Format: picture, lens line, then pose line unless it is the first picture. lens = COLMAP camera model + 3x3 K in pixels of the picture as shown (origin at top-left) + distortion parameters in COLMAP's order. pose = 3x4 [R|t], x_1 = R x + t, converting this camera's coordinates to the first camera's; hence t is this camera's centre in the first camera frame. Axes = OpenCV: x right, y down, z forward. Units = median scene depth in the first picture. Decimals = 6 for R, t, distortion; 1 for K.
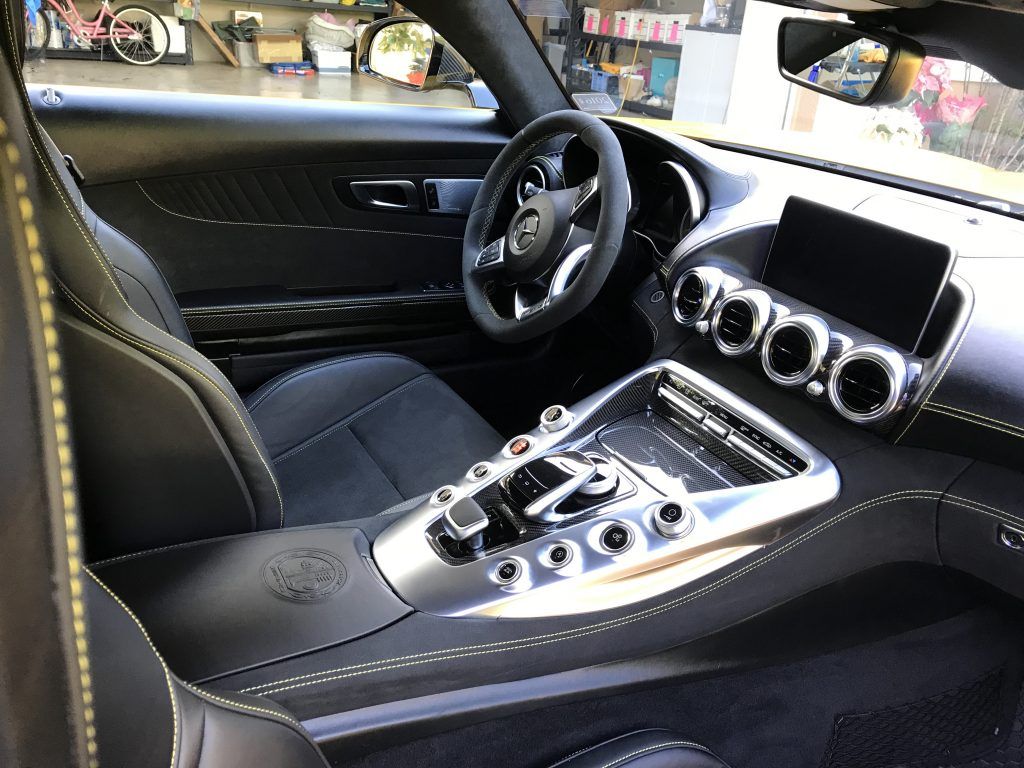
lens RADIAL K [[840.6, 0, 512.6], [0, 840.6, 381.8], [0, 0, 1]] dist [0.010609, 0.006163]
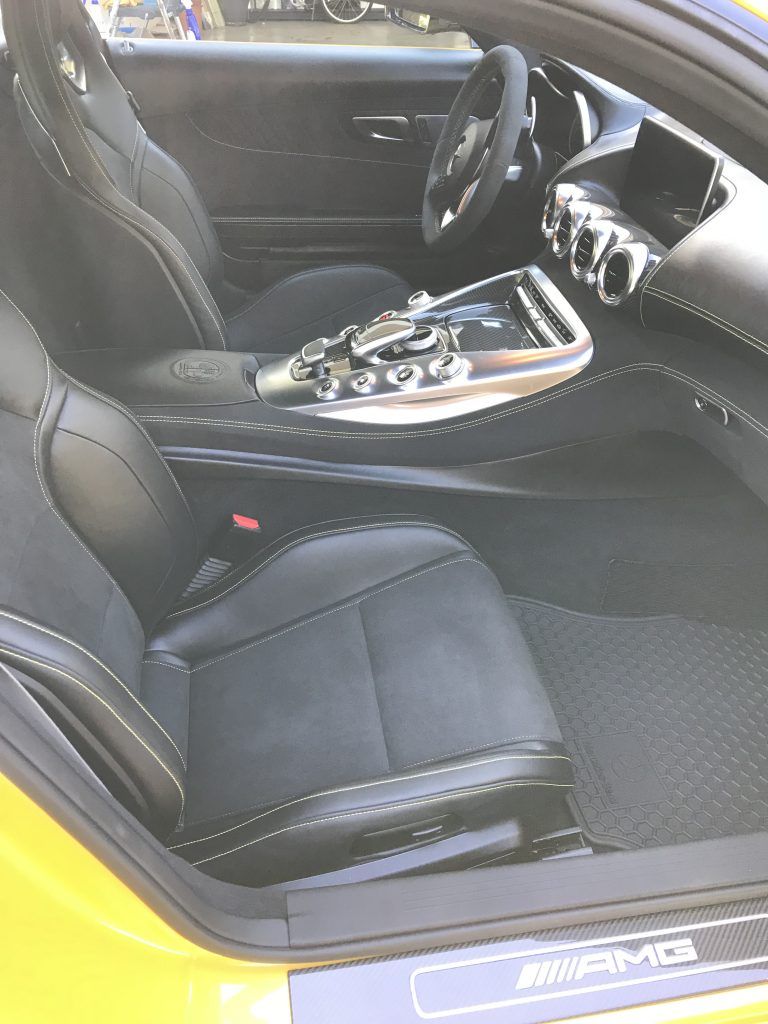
lens RADIAL K [[840.6, 0, 383.8], [0, 840.6, 513.3], [0, 0, 1]] dist [0.010609, 0.006163]
pose [[0.930021, 0.151876, -0.334657, 0.427901], [-0.091448, 0.977608, 0.189527, 0.109413], [0.355948, -0.145661, 0.923084, -0.242040]]
